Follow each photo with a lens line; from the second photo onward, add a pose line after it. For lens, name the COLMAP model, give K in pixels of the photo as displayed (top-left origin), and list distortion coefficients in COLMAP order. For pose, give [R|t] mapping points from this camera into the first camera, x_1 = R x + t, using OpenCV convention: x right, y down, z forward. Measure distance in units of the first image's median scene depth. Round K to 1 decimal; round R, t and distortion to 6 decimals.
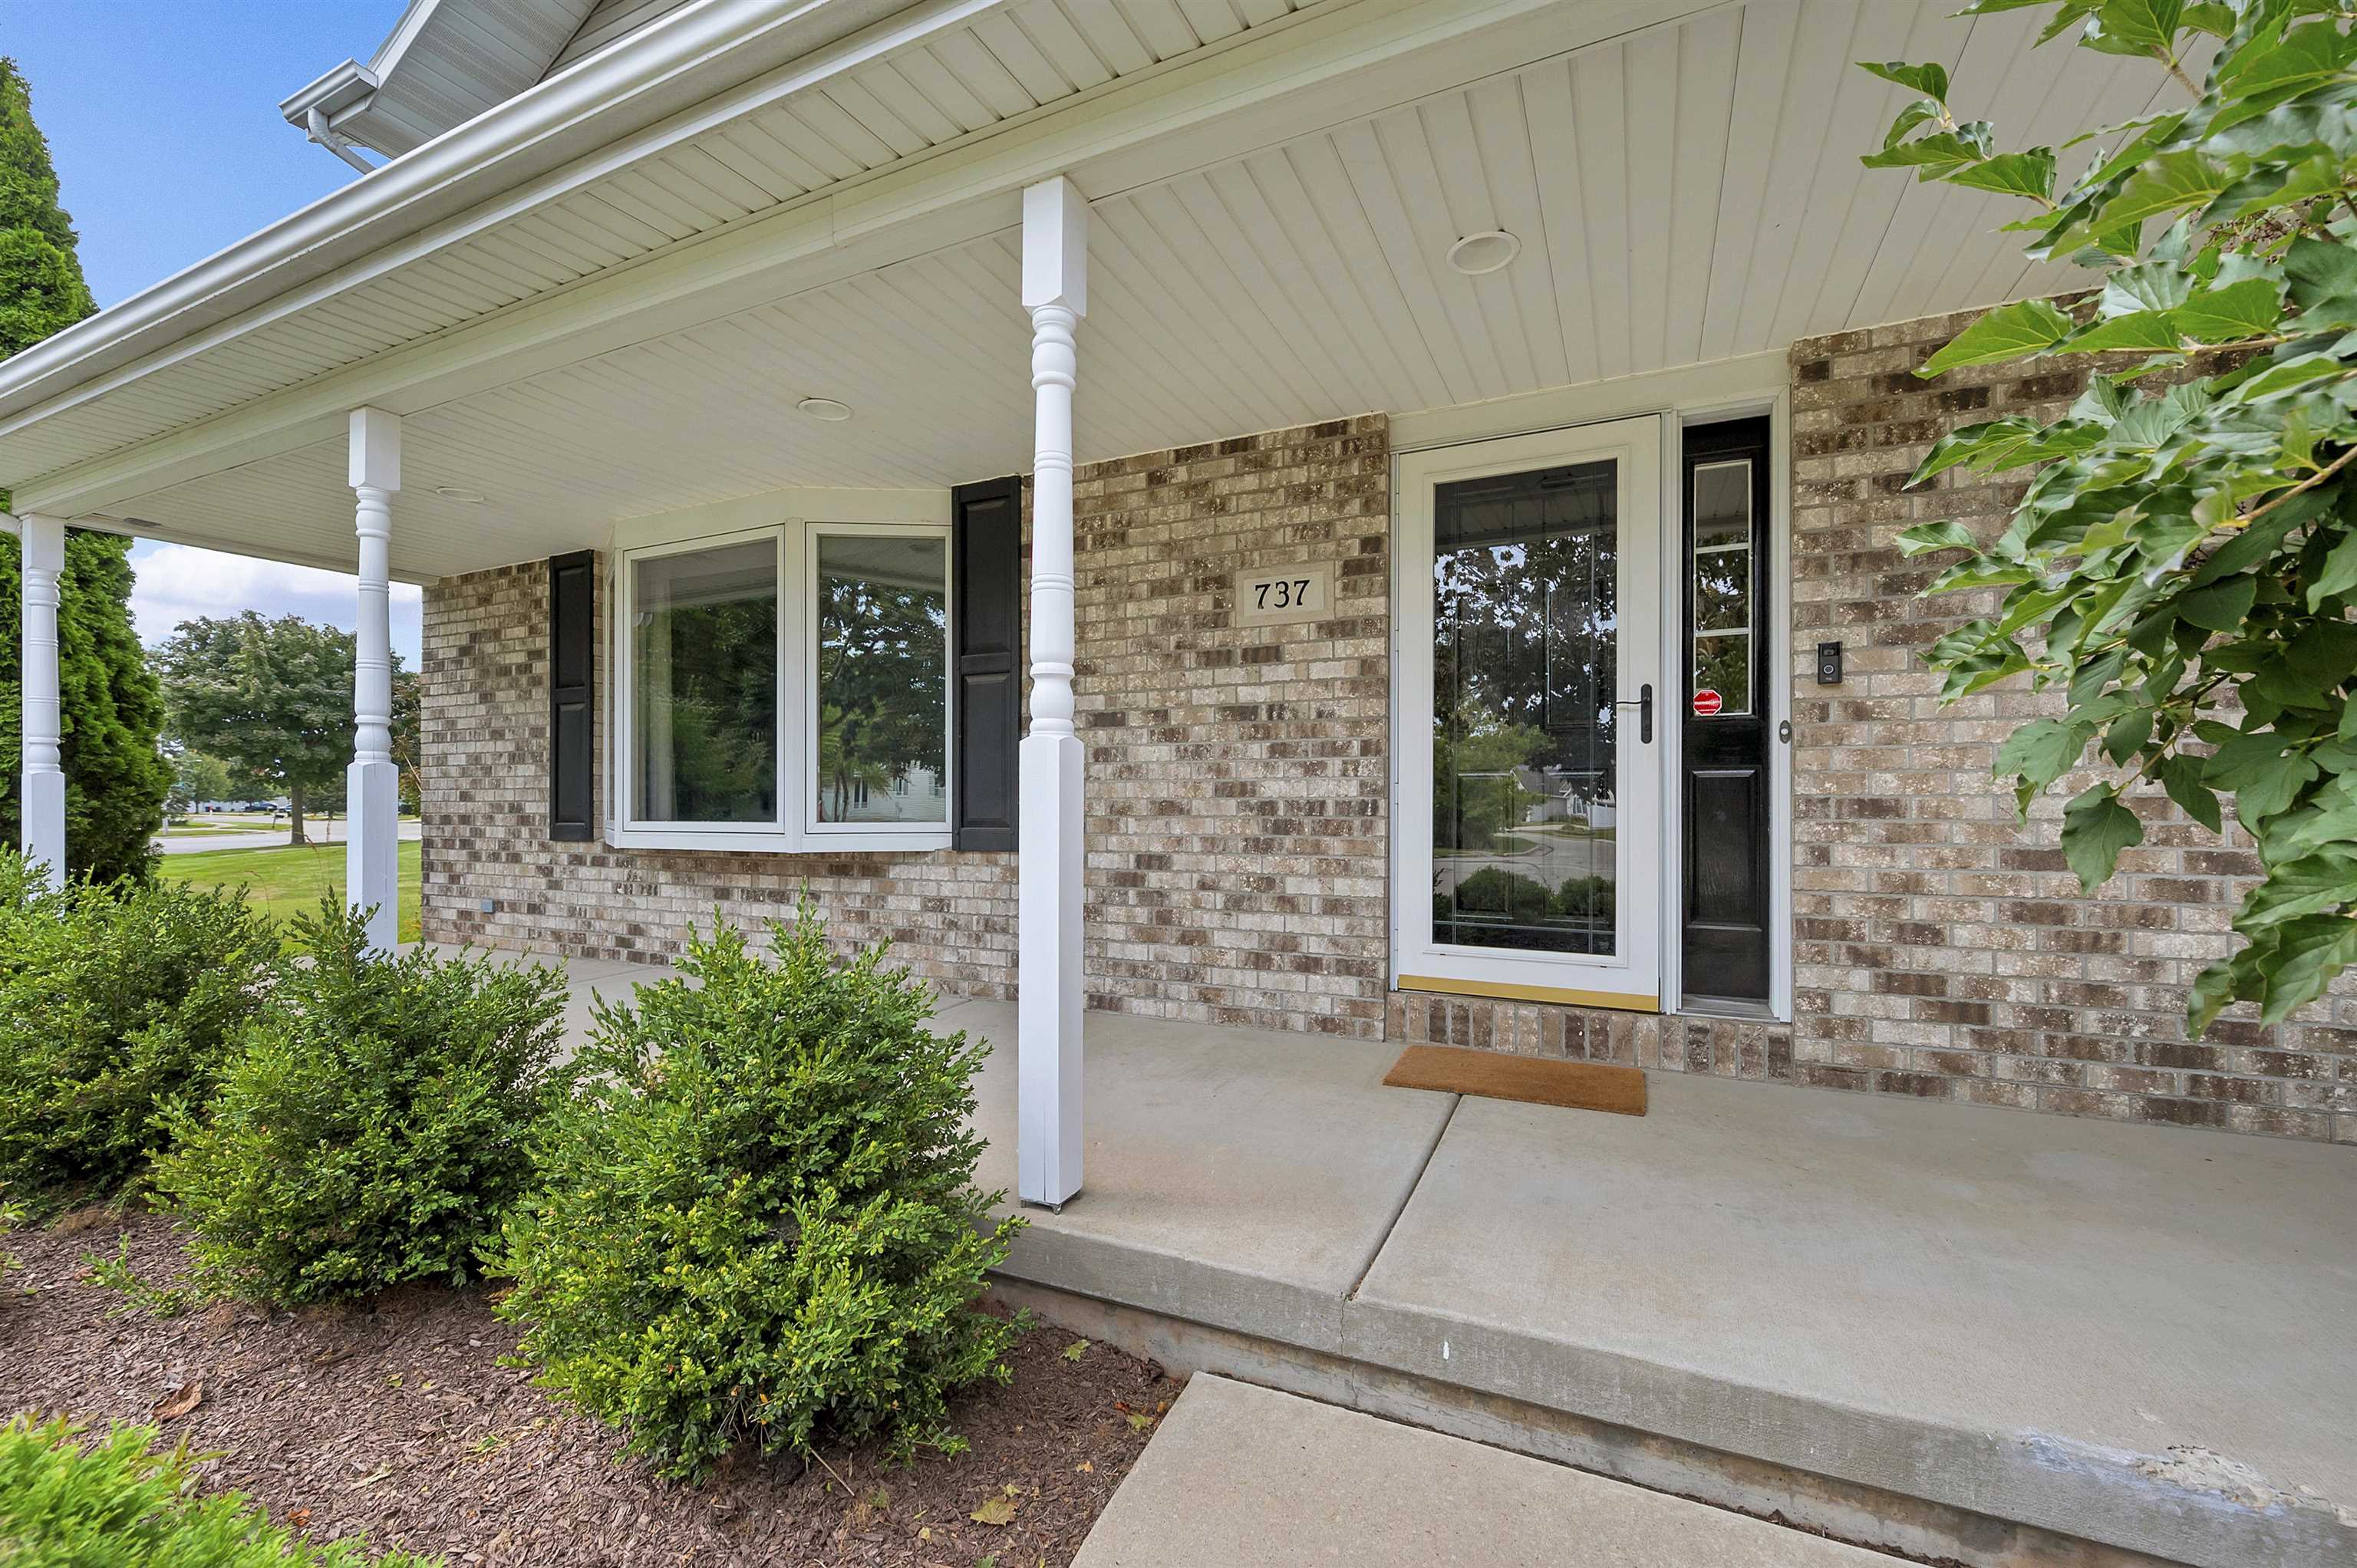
lens RADIAL K [[965.5, 0, 1181.7], [0, 965.5, 800.8], [0, 0, 1]] dist [-0.000416, -0.000106]
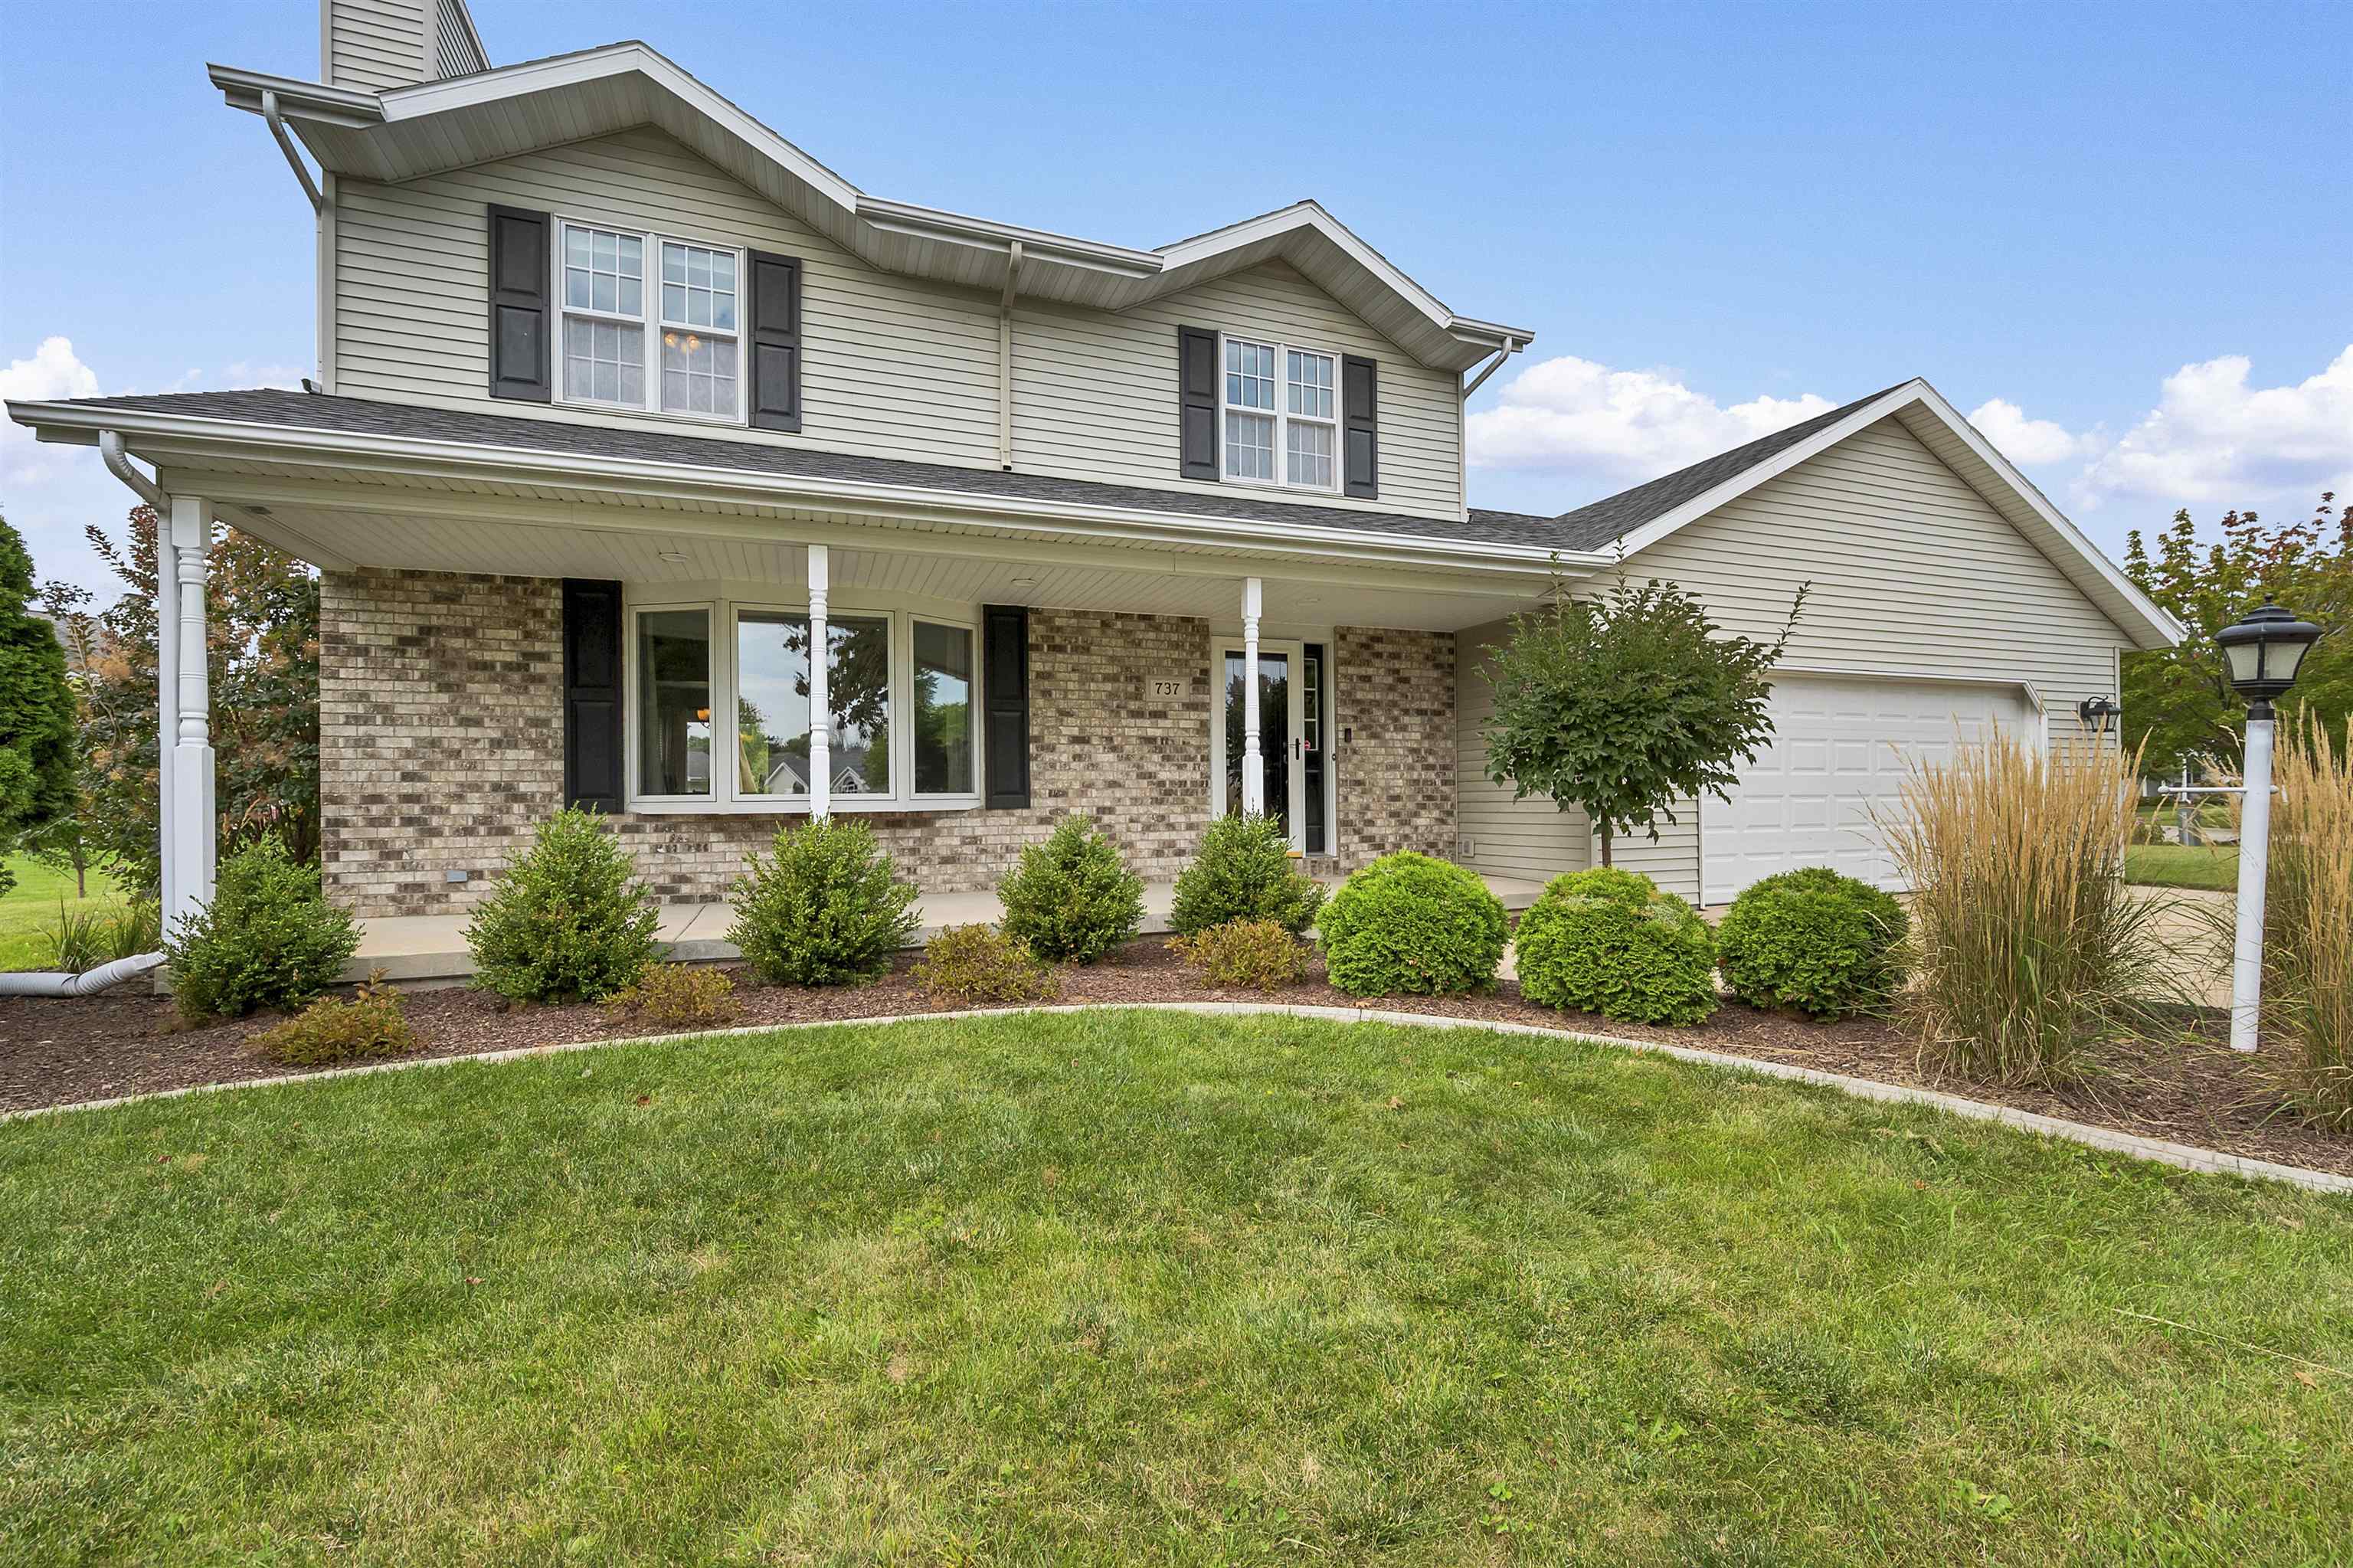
lens RADIAL K [[961.8, 0, 1178.3], [0, 961.8, 793.3], [0, 0, 1]] dist [-0.001202, 0.000137]
pose [[0.699083, -0.002063, 0.715038, -1.426337], [0.006788, 0.999970, -0.003752, 0.036584], [-0.715009, 0.007477, 0.699076, -0.557520]]
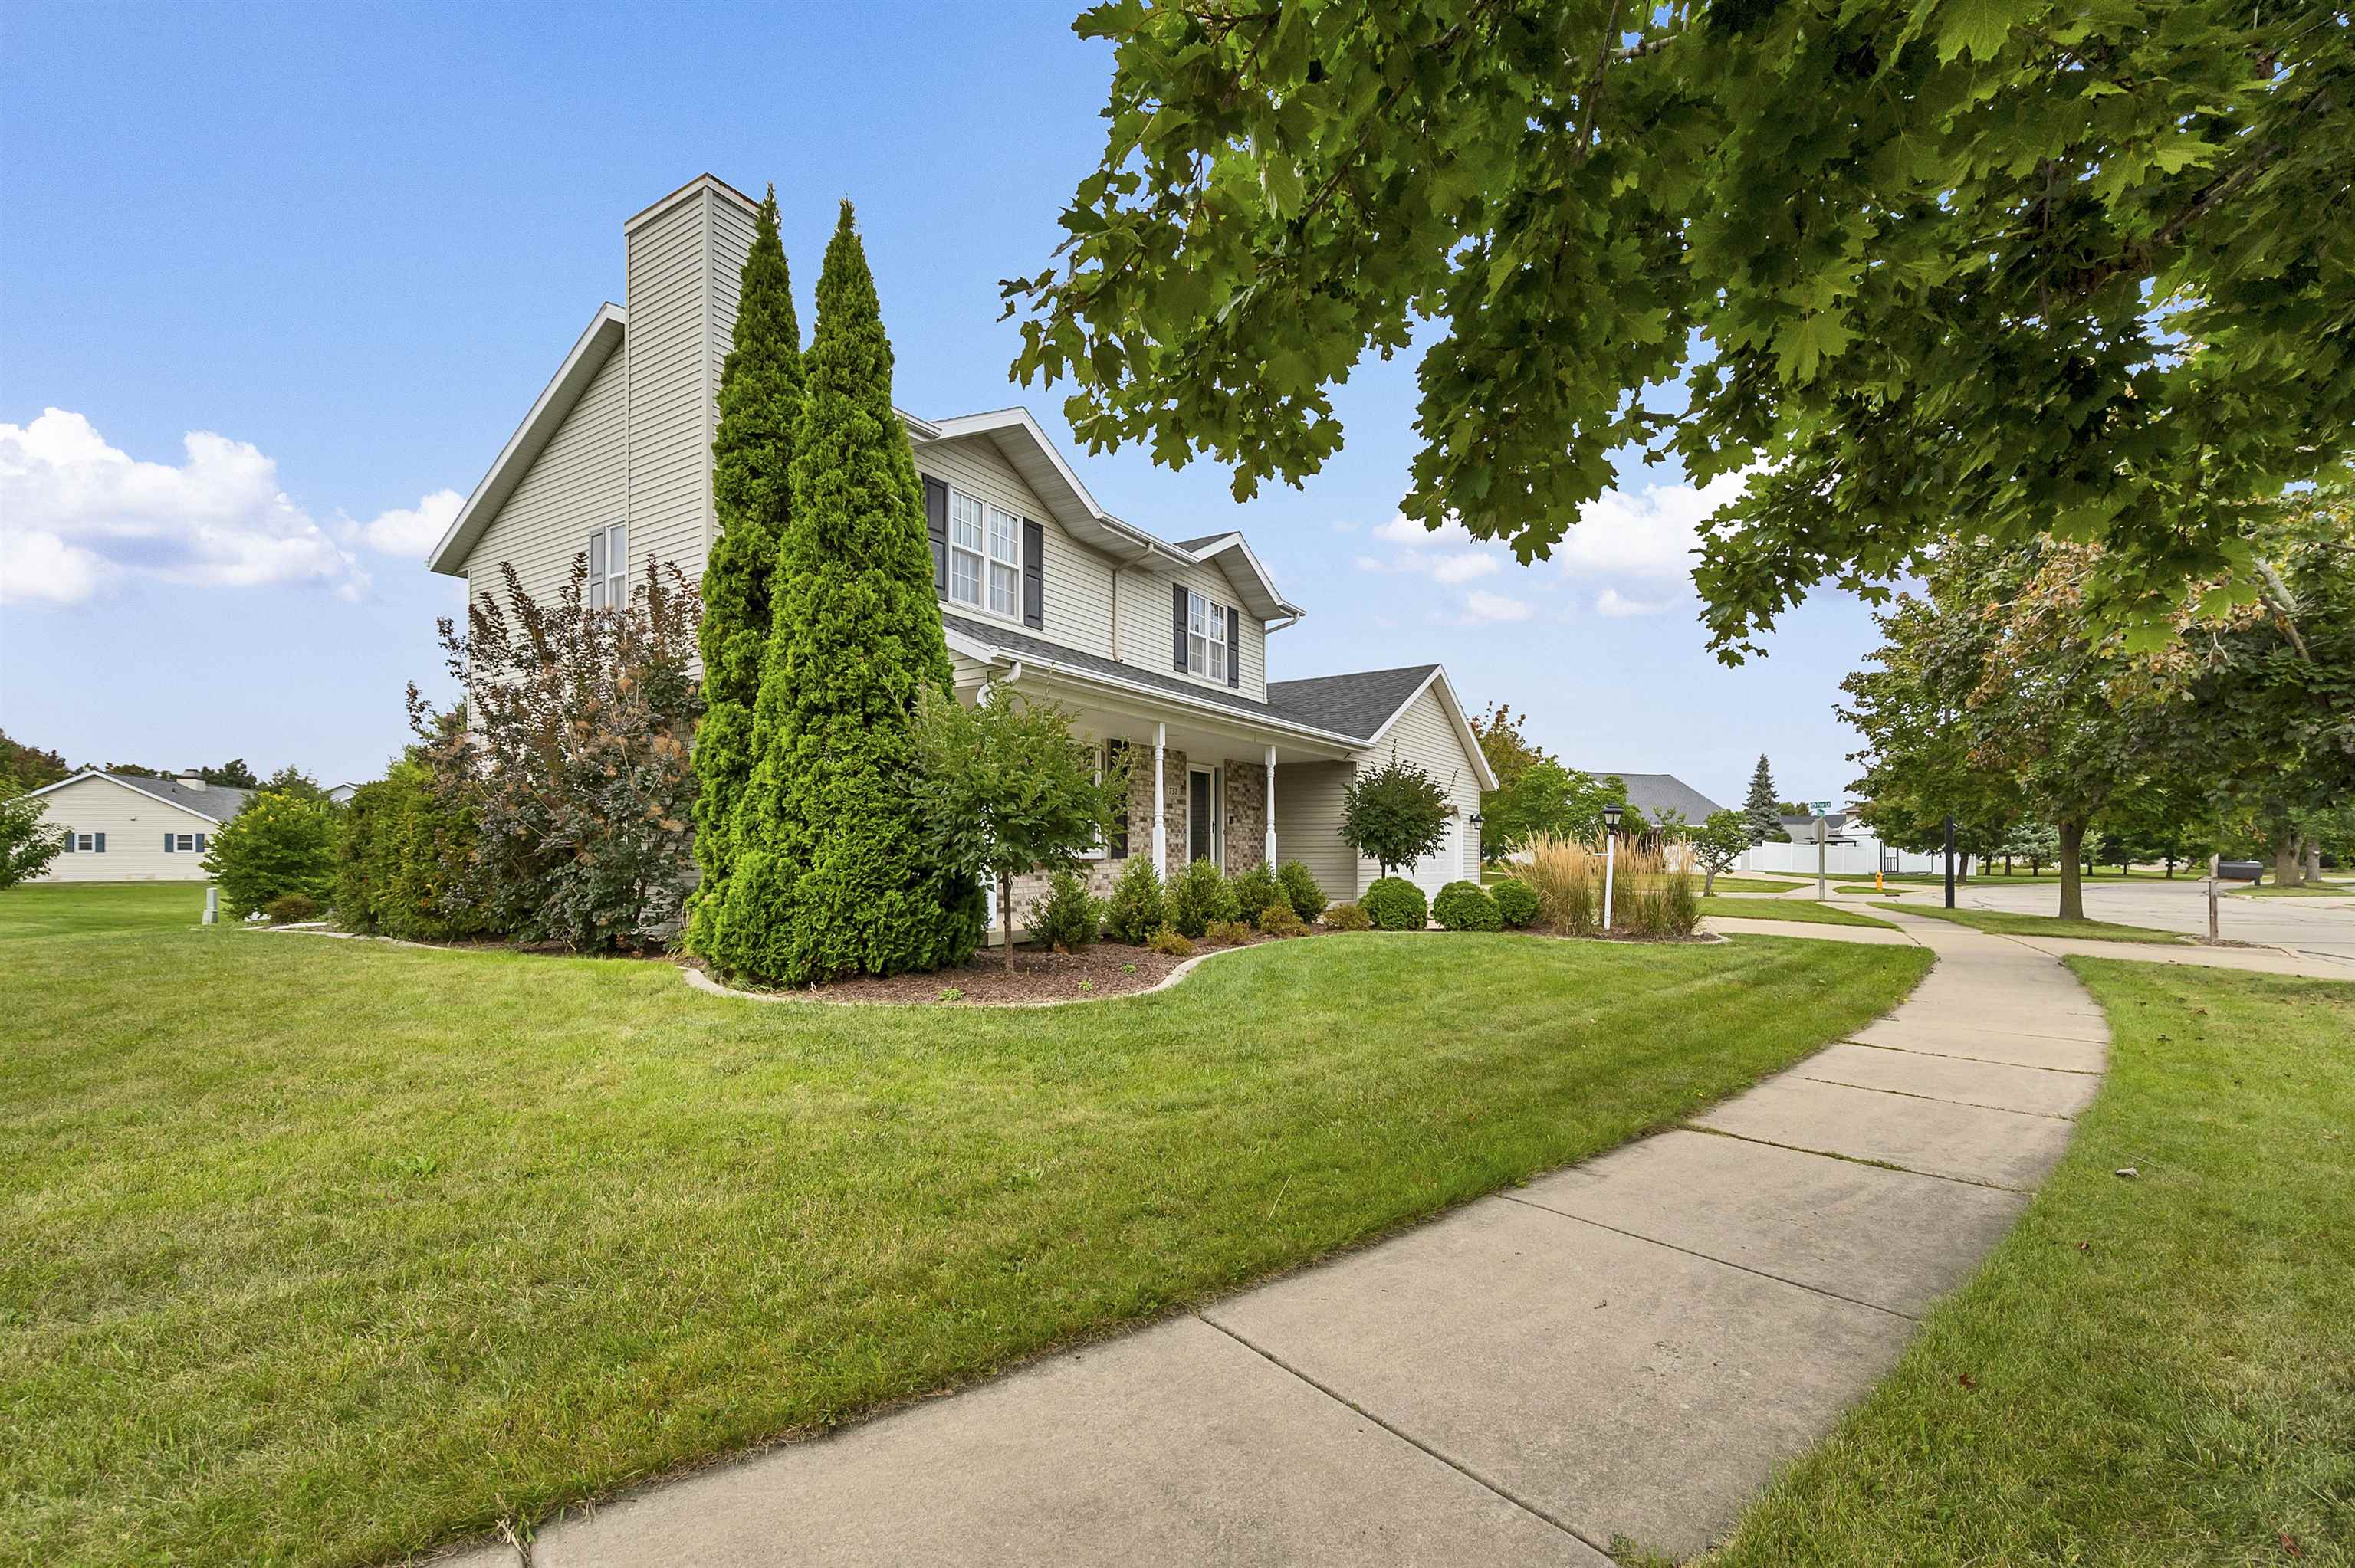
lens RADIAL K [[962.4, 0, 1154.3], [0, 962.4, 844.1], [0, 0, 1]] dist [-0.001202, 0.000137]
pose [[0.151544, 0.012749, 0.988368, -3.660615], [-0.004511, 0.999915, -0.012206, 0.048475], [-0.988440, -0.002609, 0.151589, 0.464092]]
